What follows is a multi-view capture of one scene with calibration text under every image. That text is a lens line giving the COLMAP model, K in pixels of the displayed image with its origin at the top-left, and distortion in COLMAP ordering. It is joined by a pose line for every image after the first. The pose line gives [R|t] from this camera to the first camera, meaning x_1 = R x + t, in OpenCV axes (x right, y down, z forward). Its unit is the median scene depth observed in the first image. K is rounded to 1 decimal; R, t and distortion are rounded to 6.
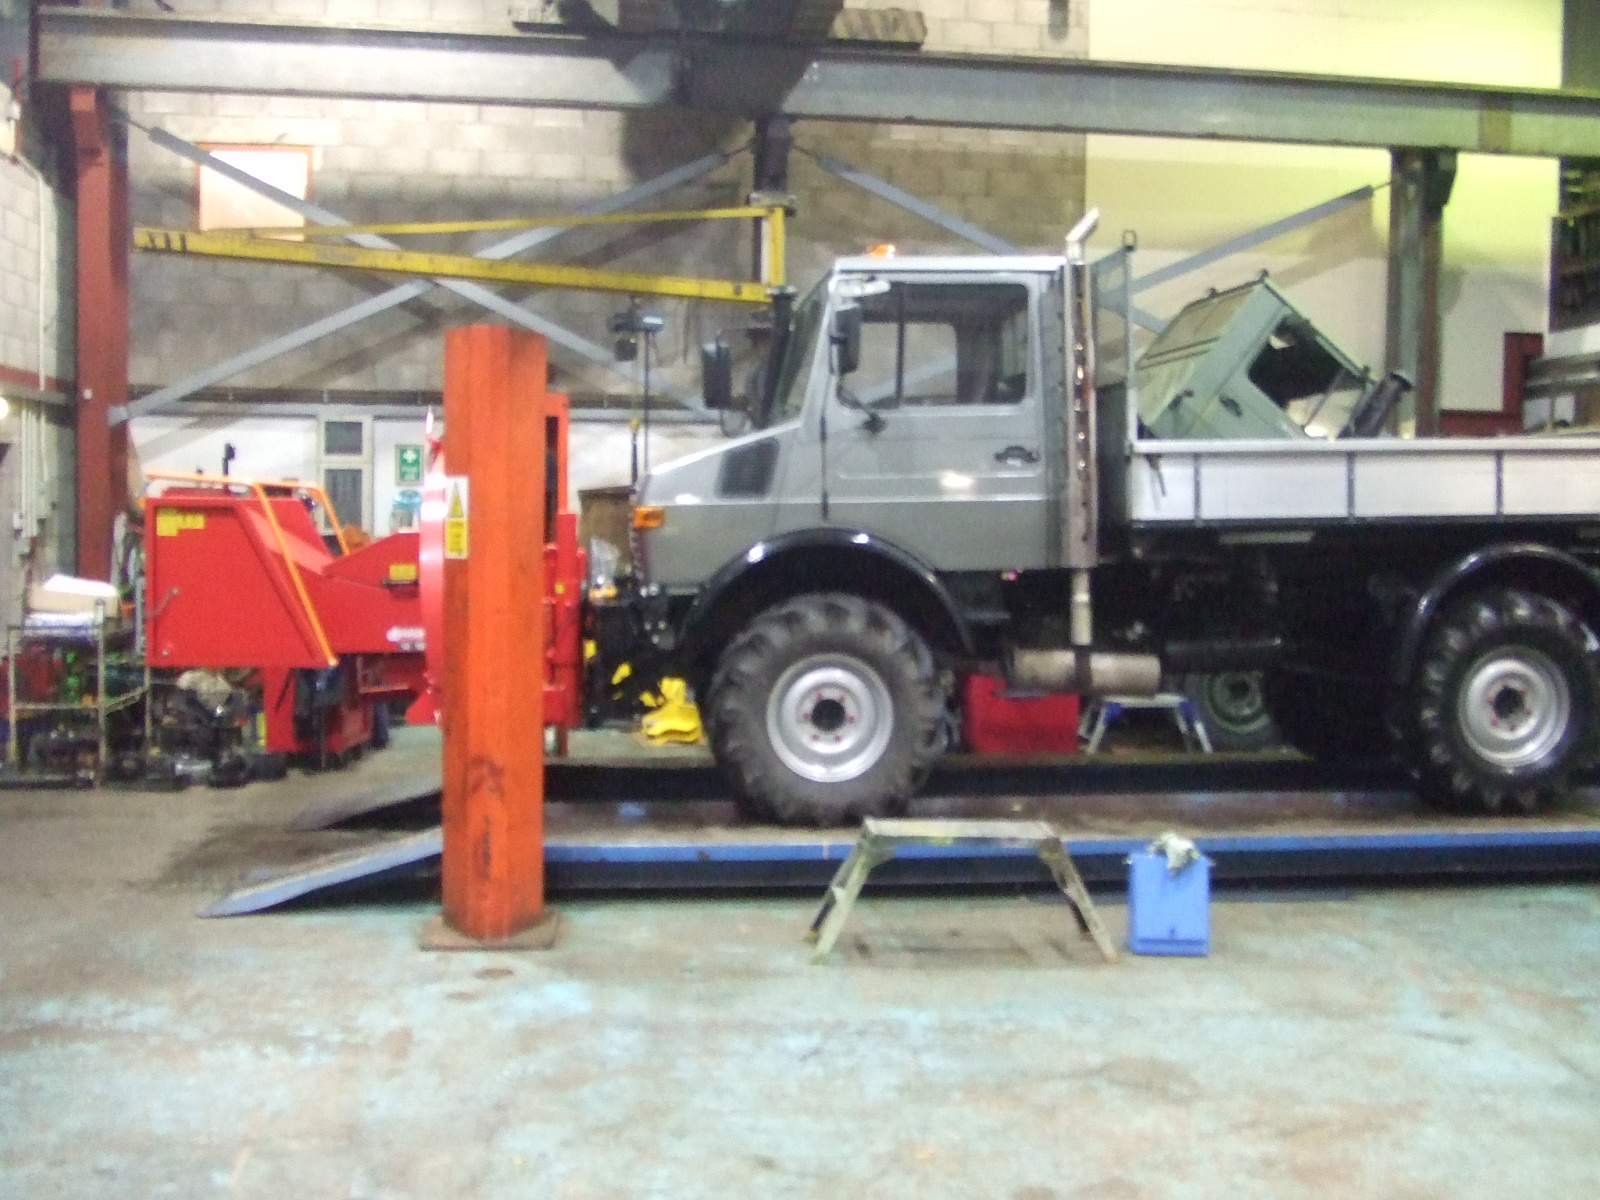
lens RADIAL K [[1711.3, 0, 801.1], [0, 1711.3, 563.8], [0, 0, 1]] dist [-0.070295, 0.038131]
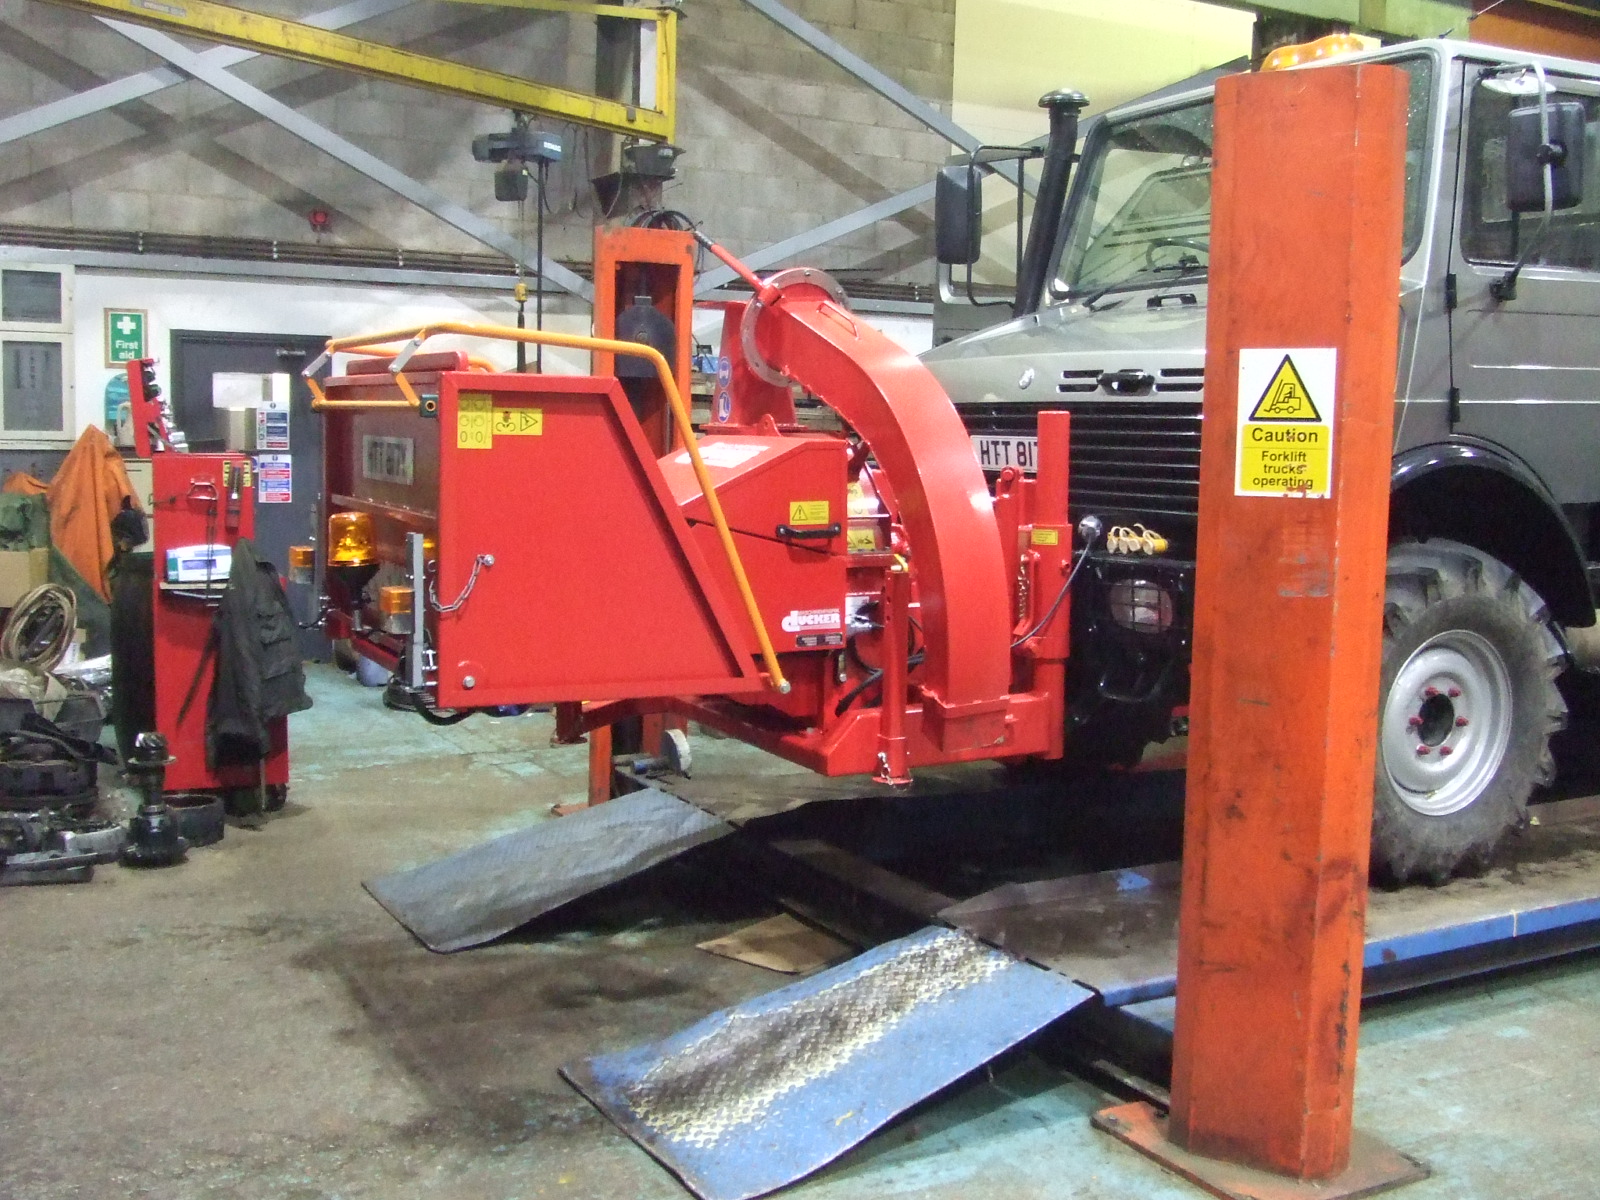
lens RADIAL K [[1711.3, 0, 801.1], [0, 1711.3, 563.8], [0, 0, 1]] dist [-0.070295, 0.038131]
pose [[0.922109, -0.023422, 0.386222, -0.263733], [0.000599, 0.998251, 0.059108, -0.006982], [-0.386931, -0.054273, 0.920510, 0.268092]]
